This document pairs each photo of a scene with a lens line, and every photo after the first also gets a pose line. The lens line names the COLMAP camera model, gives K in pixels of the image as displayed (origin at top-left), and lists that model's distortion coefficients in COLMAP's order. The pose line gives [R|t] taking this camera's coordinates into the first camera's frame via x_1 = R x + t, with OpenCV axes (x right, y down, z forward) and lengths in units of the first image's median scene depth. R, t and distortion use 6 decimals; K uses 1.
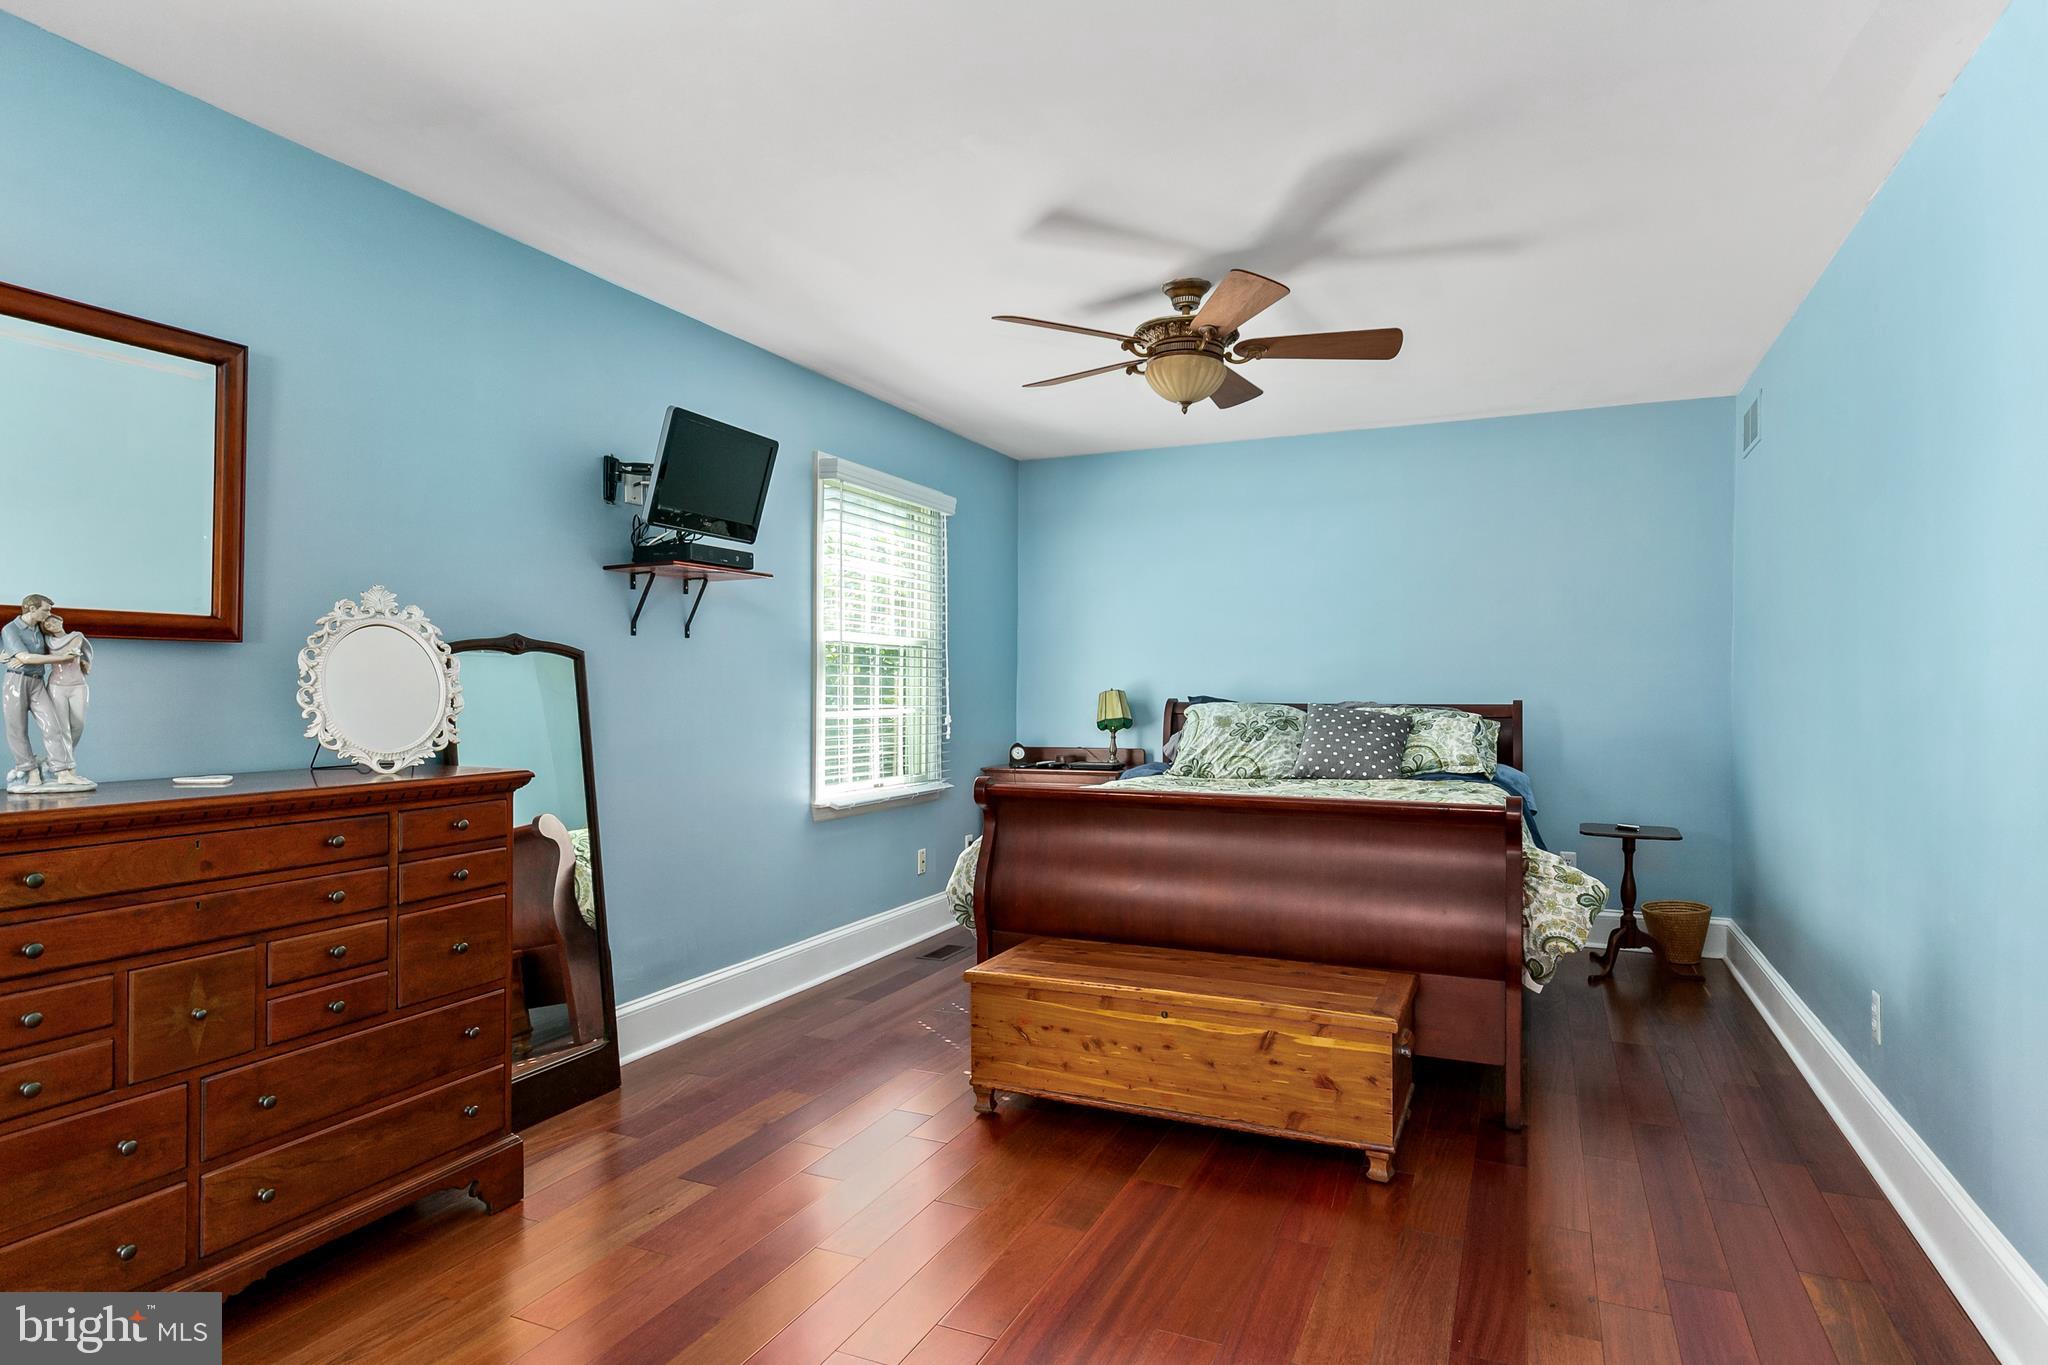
lens RADIAL K [[1105.0, 0, 1024.8], [0, 1105.0, 686.7], [0, 0, 1]] dist [0.001108, -0.000591]
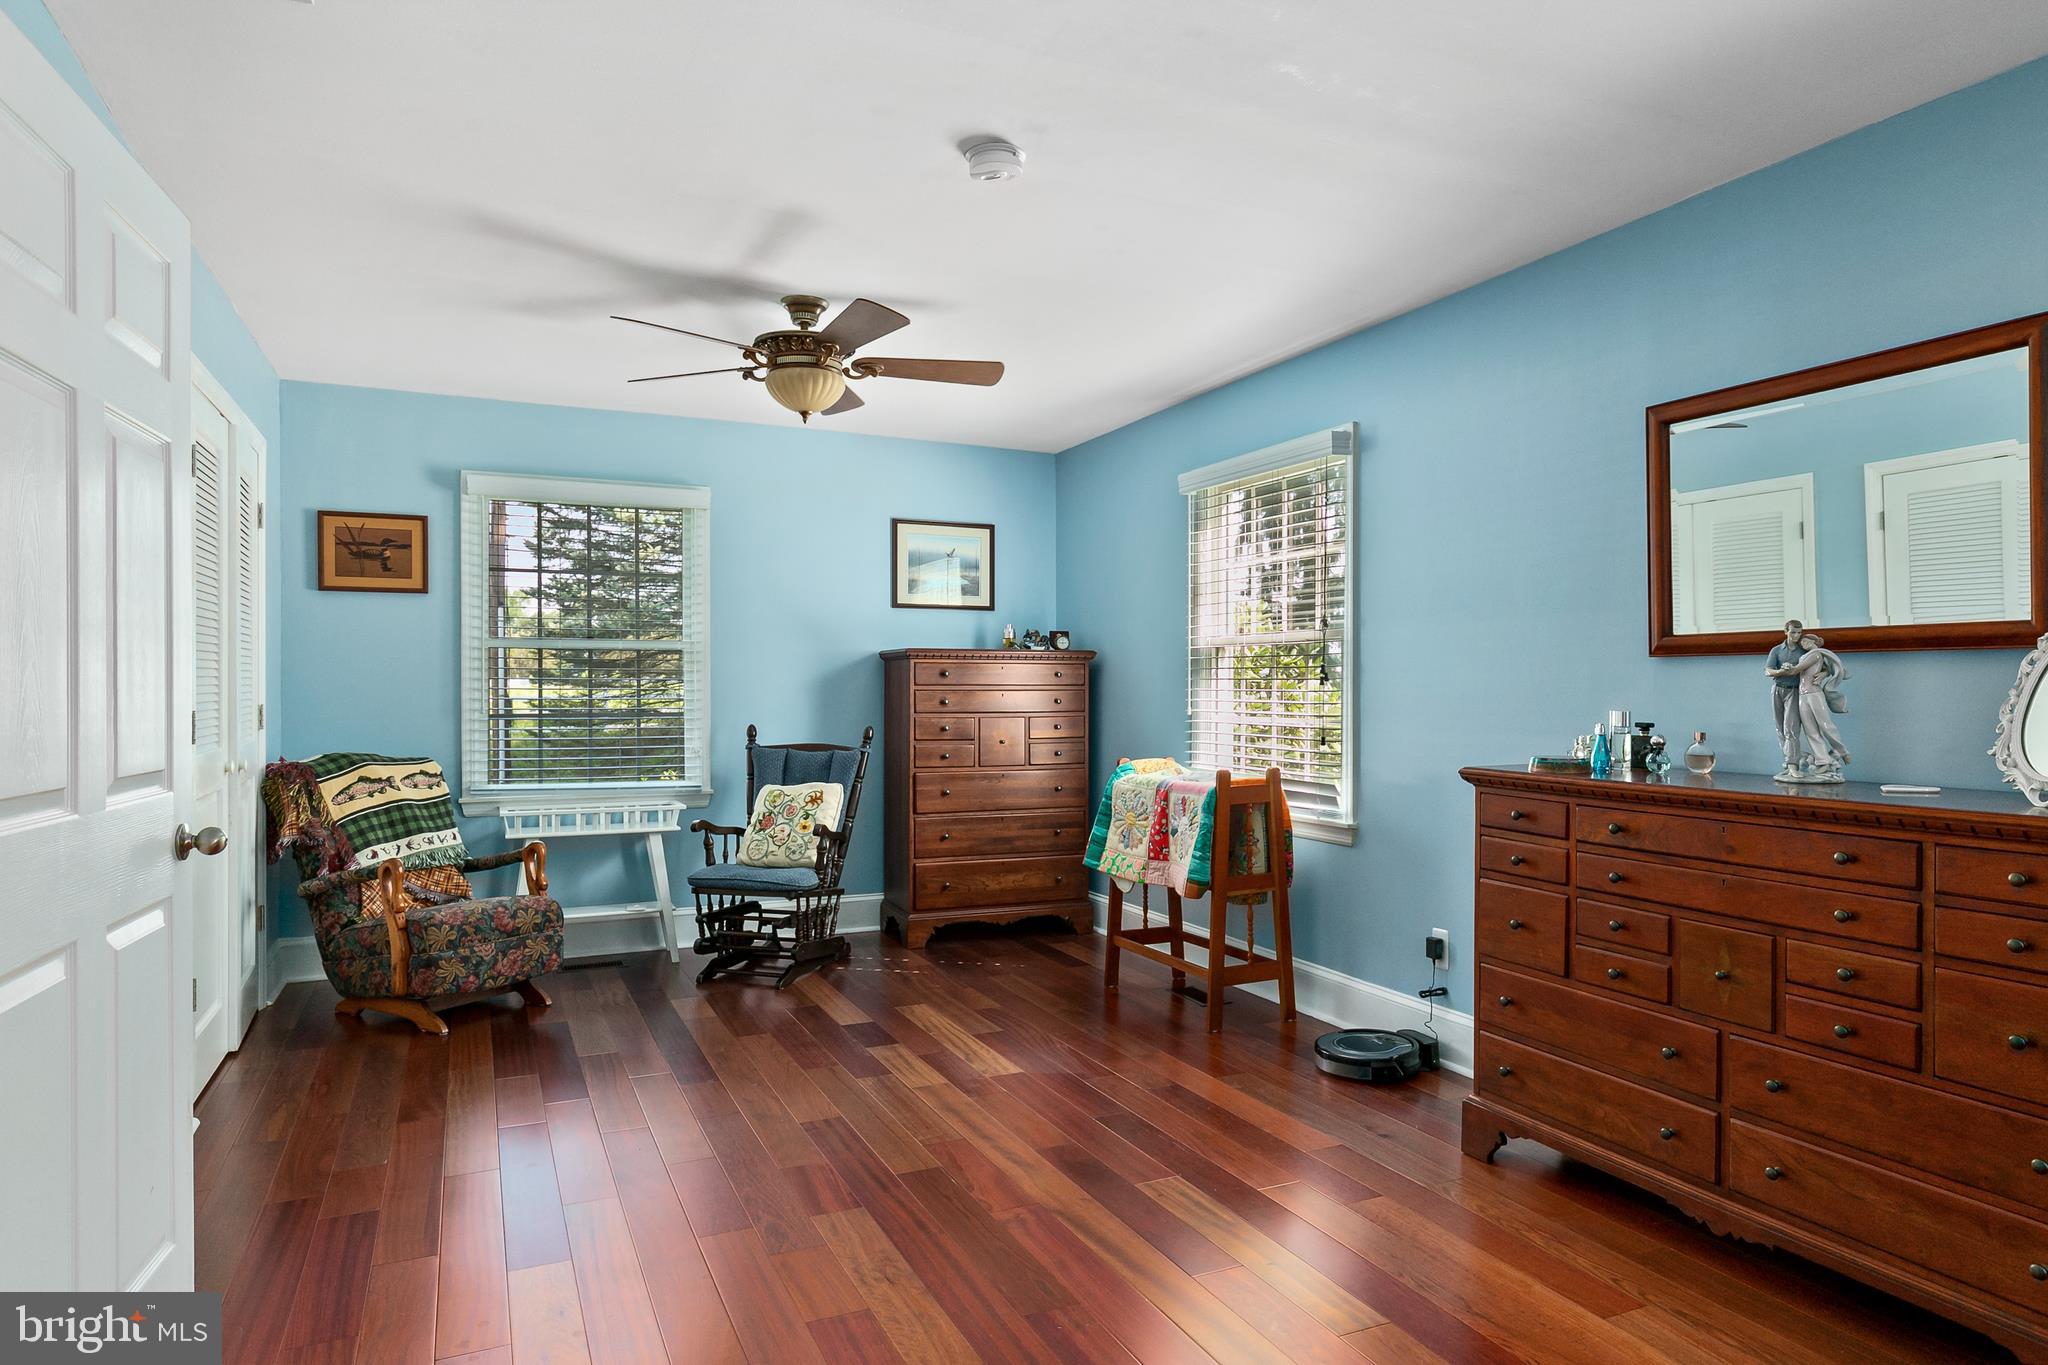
lens RADIAL K [[1241.5, 0, 1024.2], [0, 1241.5, 682.9], [0, 0, 1]] dist [0.004235, 0.001119]
pose [[-0.666343, -0.004985, -0.745629, 0.696575], [-0.000163, 0.999979, -0.006540, -0.004522], [0.745646, -0.004236, -0.666329, 1.268181]]
